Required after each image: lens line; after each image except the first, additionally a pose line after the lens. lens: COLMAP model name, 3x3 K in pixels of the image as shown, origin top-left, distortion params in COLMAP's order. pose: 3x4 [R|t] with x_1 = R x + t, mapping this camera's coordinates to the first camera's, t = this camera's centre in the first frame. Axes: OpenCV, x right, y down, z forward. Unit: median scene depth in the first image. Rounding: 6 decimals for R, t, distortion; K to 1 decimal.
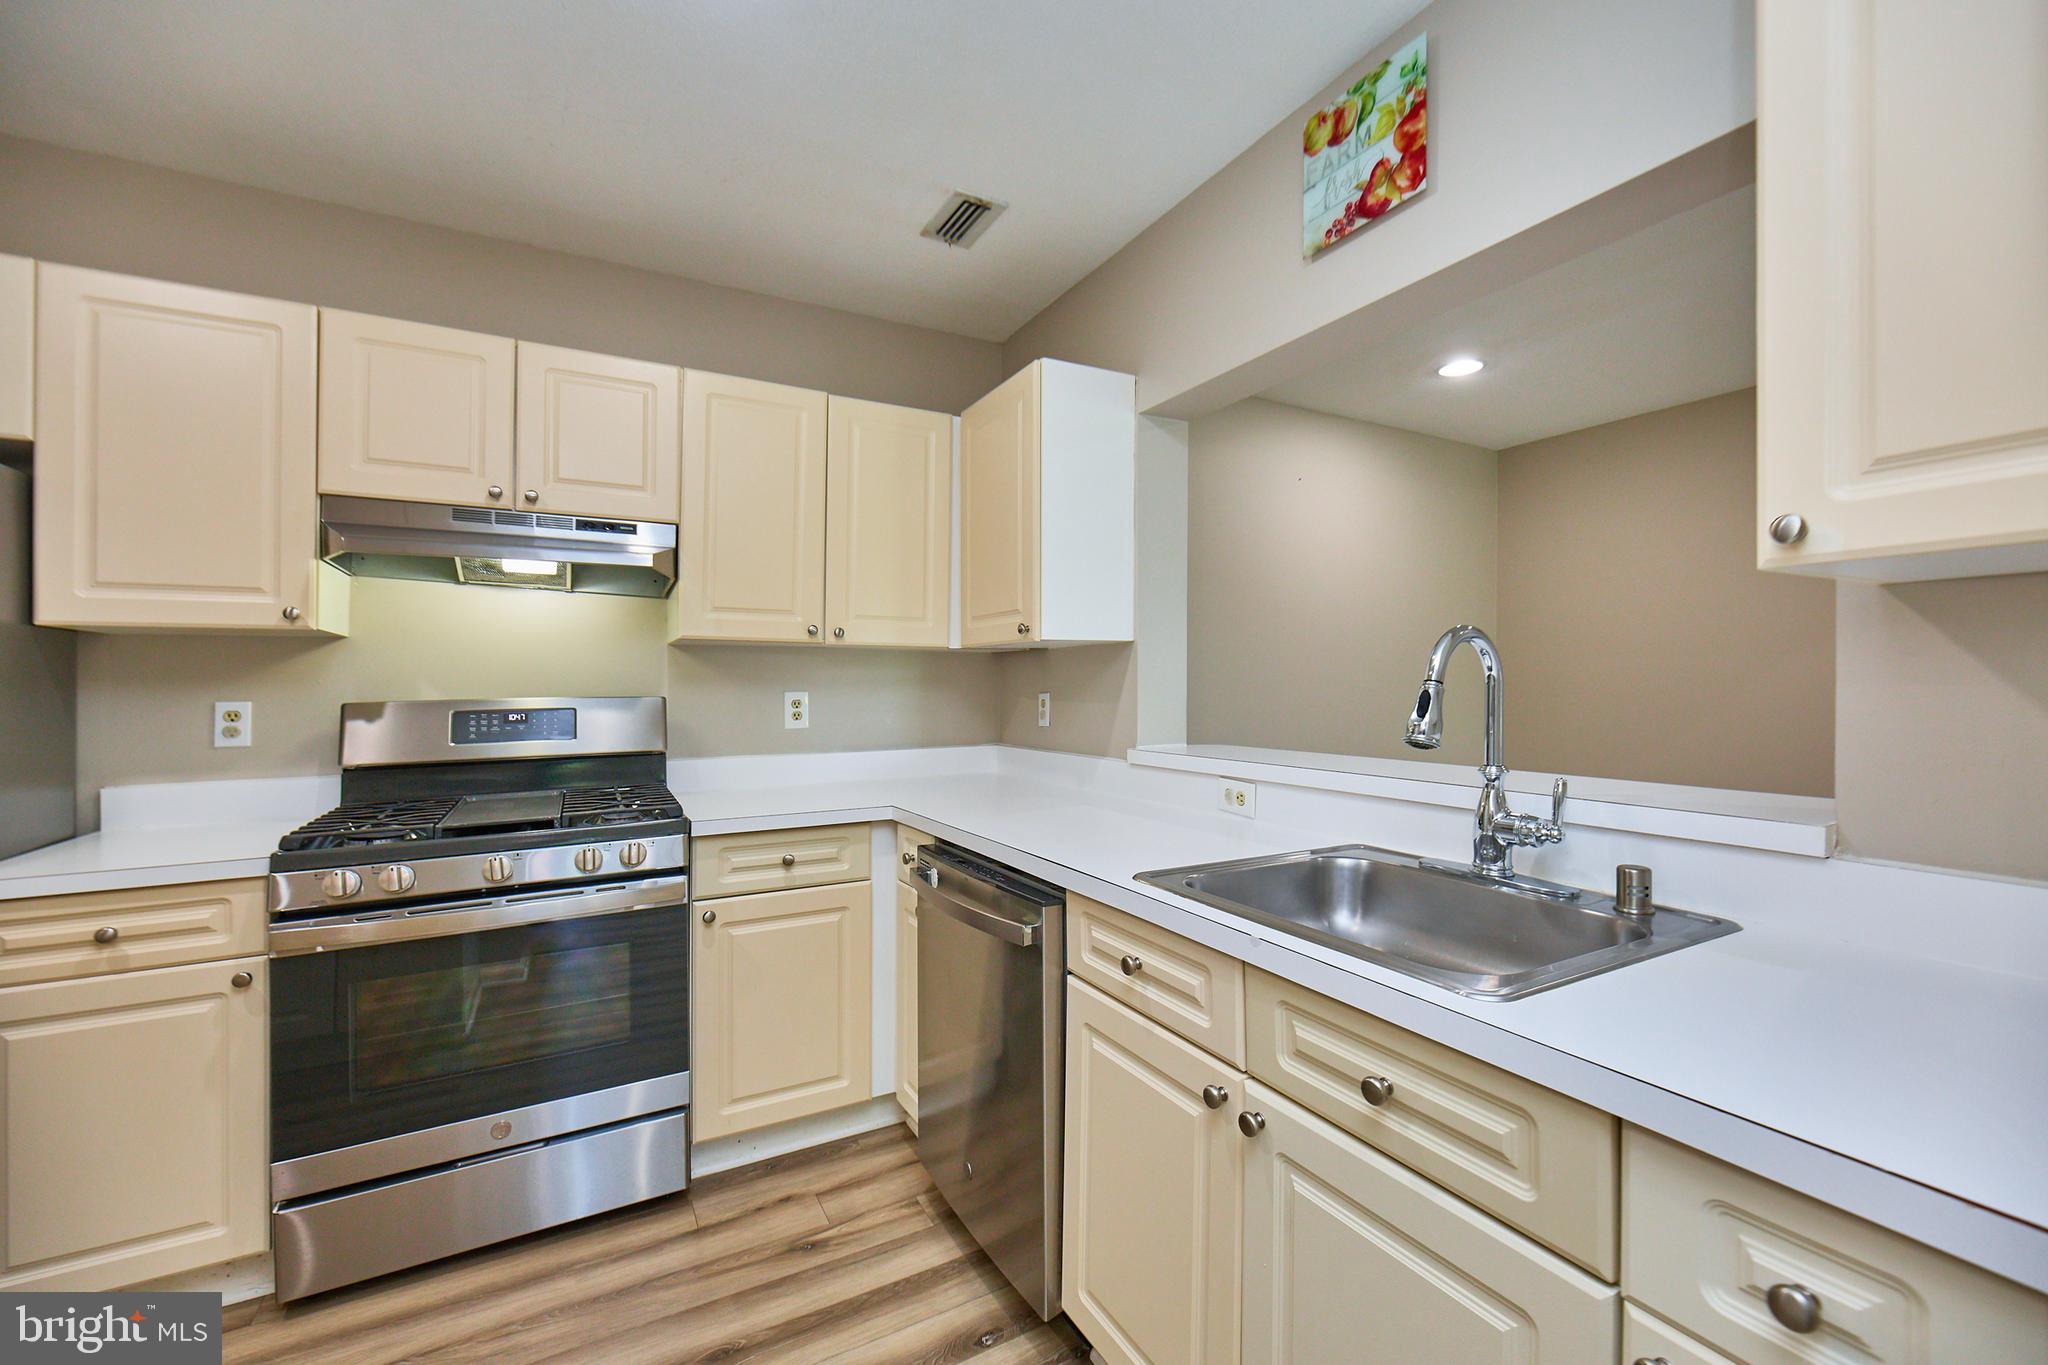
lens RADIAL K [[836.3, 0, 1021.2], [0, 836.3, 677.6], [0, 0, 1]] dist [-0.004744, 0.000650]
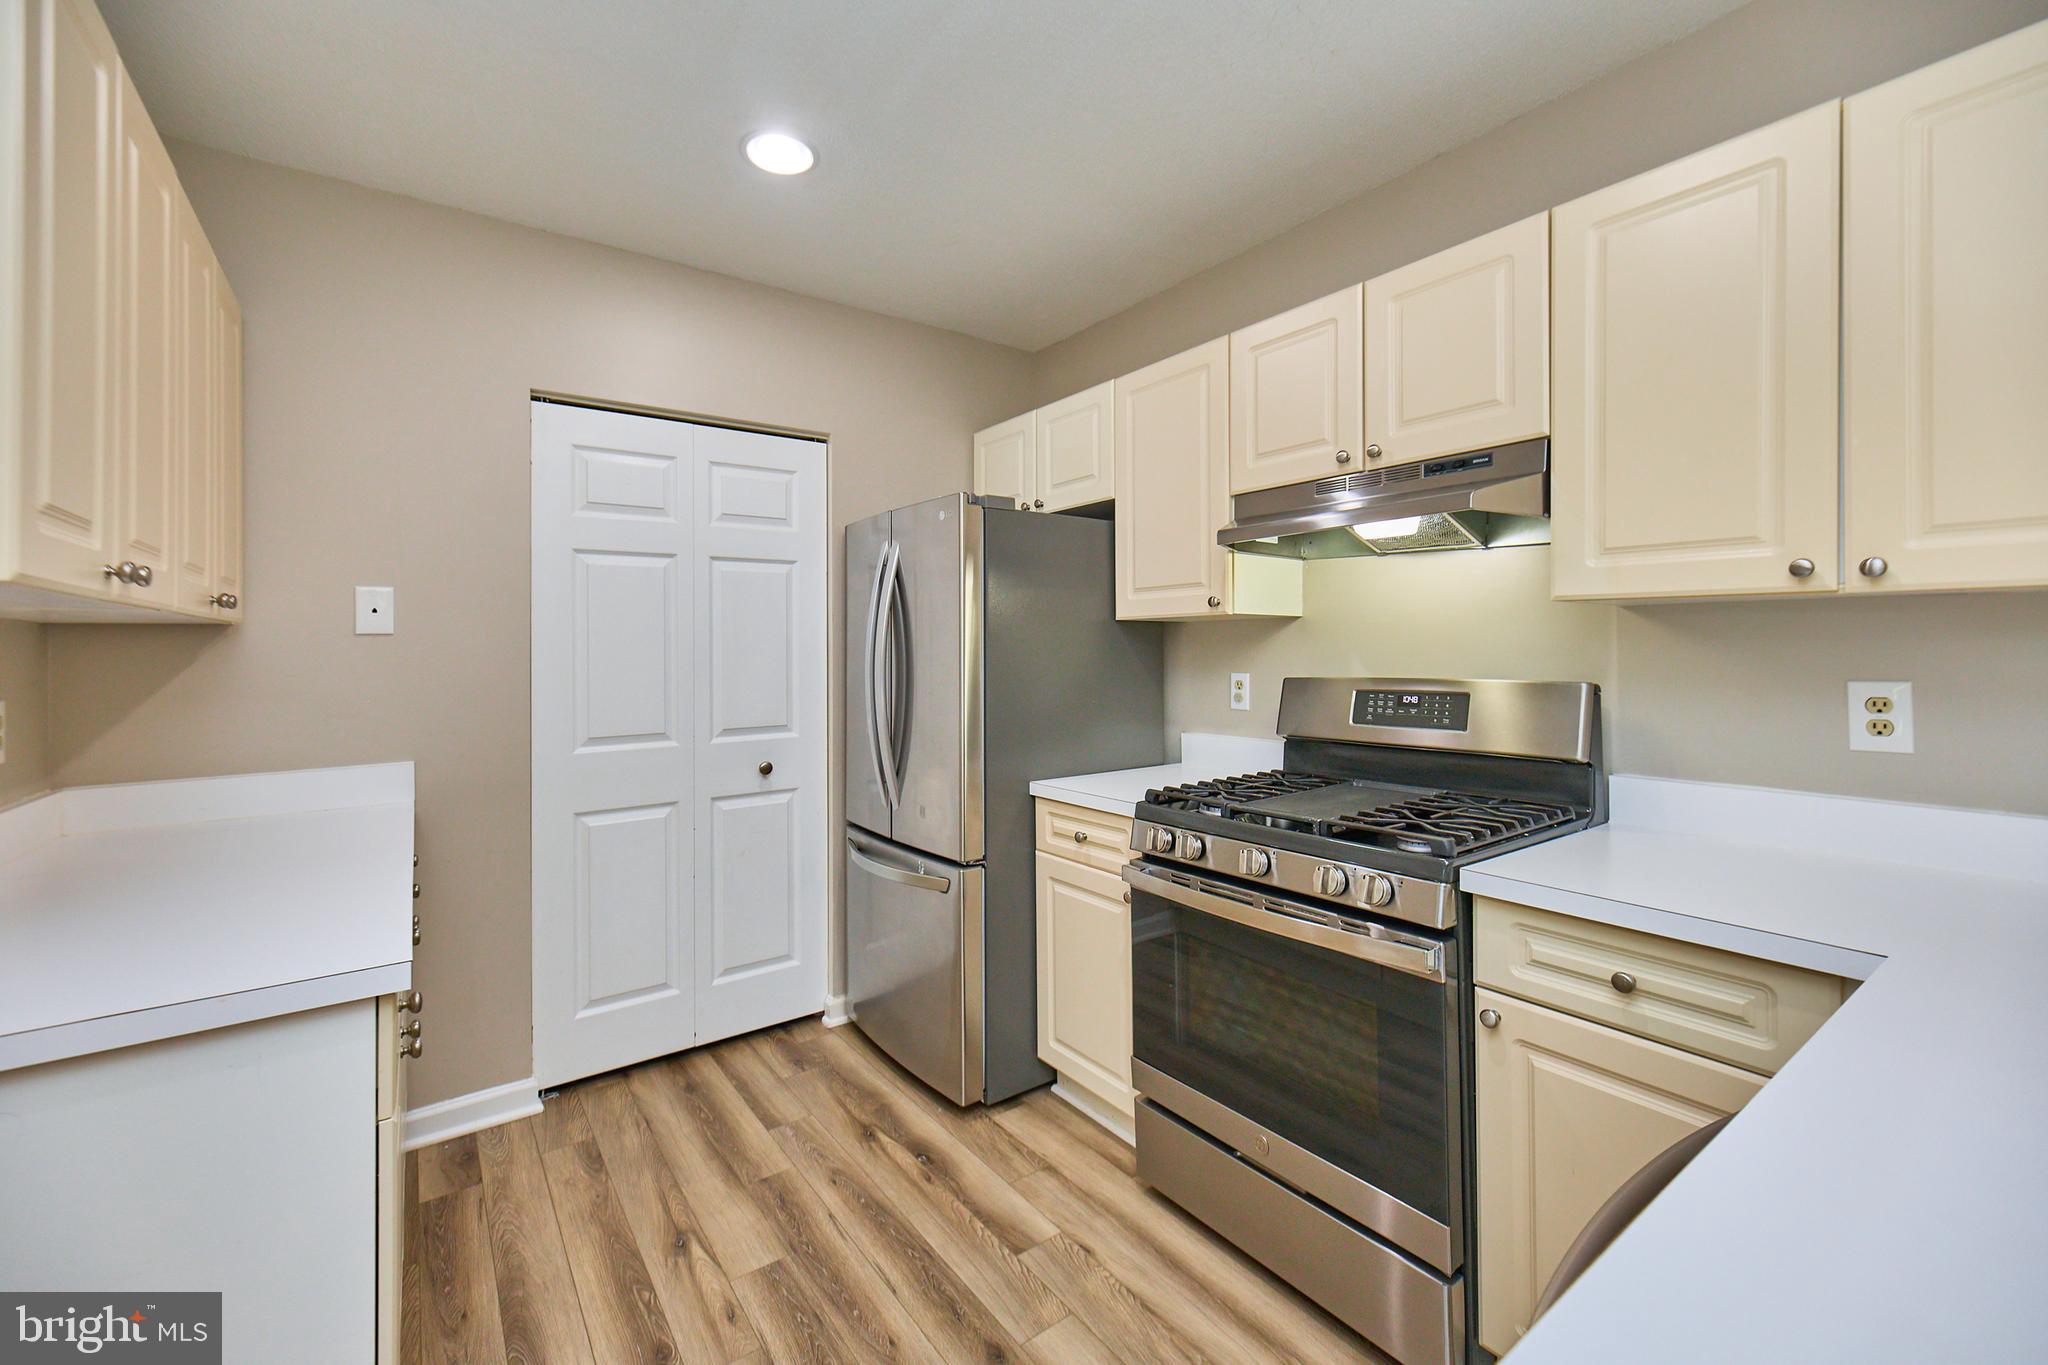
lens RADIAL K [[836.3, 0, 1007.2], [0, 836.3, 623.4], [0, 0, 1]] dist [-0.004744, 0.000650]
pose [[0.133283, -0.026767, -0.990717, 0.266283], [0.013433, 0.999592, -0.025199, -0.020519], [0.990987, -0.009949, 0.133588, 0.568691]]
